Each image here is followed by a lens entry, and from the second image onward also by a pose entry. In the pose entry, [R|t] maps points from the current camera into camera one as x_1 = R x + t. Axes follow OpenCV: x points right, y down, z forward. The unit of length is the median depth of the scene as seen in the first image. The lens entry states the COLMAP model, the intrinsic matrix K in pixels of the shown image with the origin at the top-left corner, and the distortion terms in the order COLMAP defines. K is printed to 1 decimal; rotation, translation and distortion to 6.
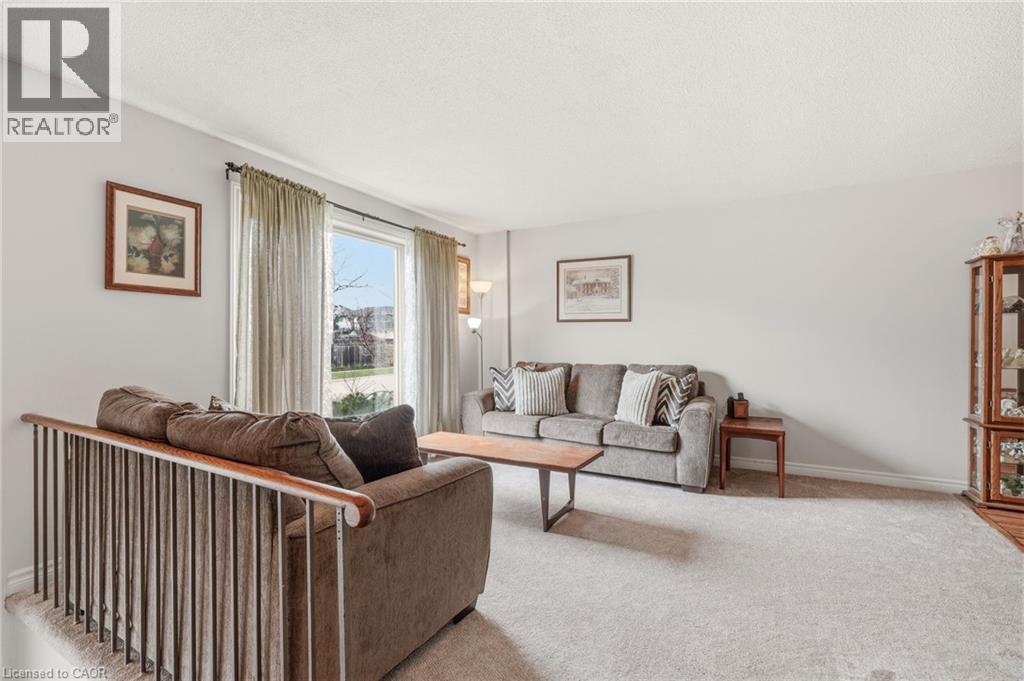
lens RADIAL K [[456.6, 0, 505.5], [0, 456.6, 333.6], [0, 0, 1]] dist [-0.008264, 0.002258]
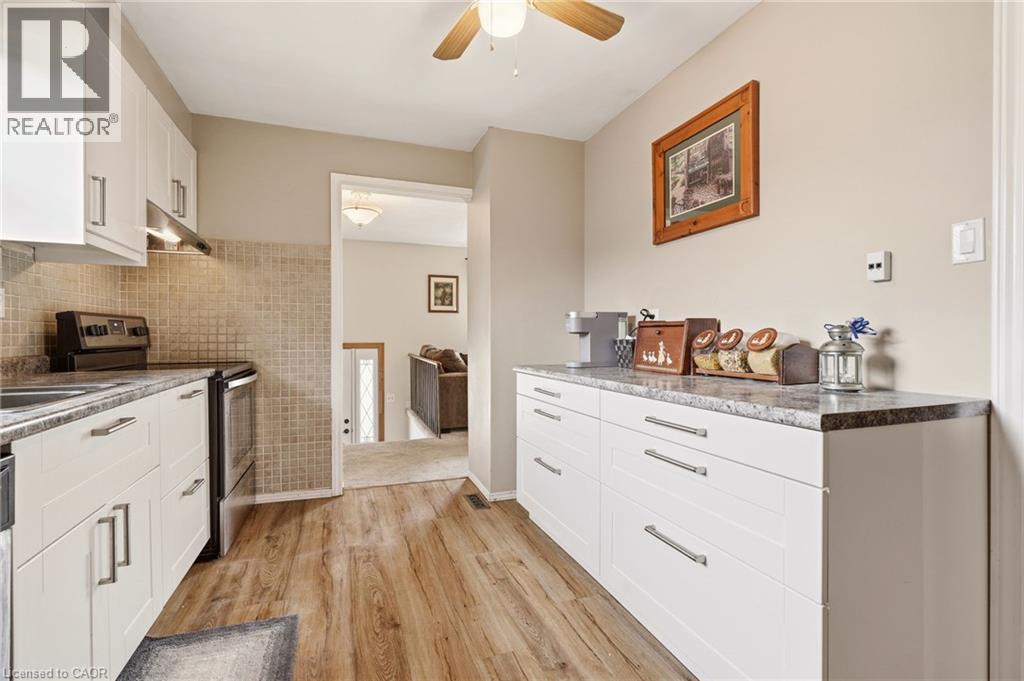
lens RADIAL K [[456.6, 0, 504.3], [0, 456.6, 337.8], [0, 0, 1]] dist [-0.008264, 0.002258]
pose [[0.763149, 0.001745, -0.646220, 1.120958], [0.015128, 0.999674, 0.020565, 0.007193], [0.646046, -0.025471, 0.762874, -0.741687]]
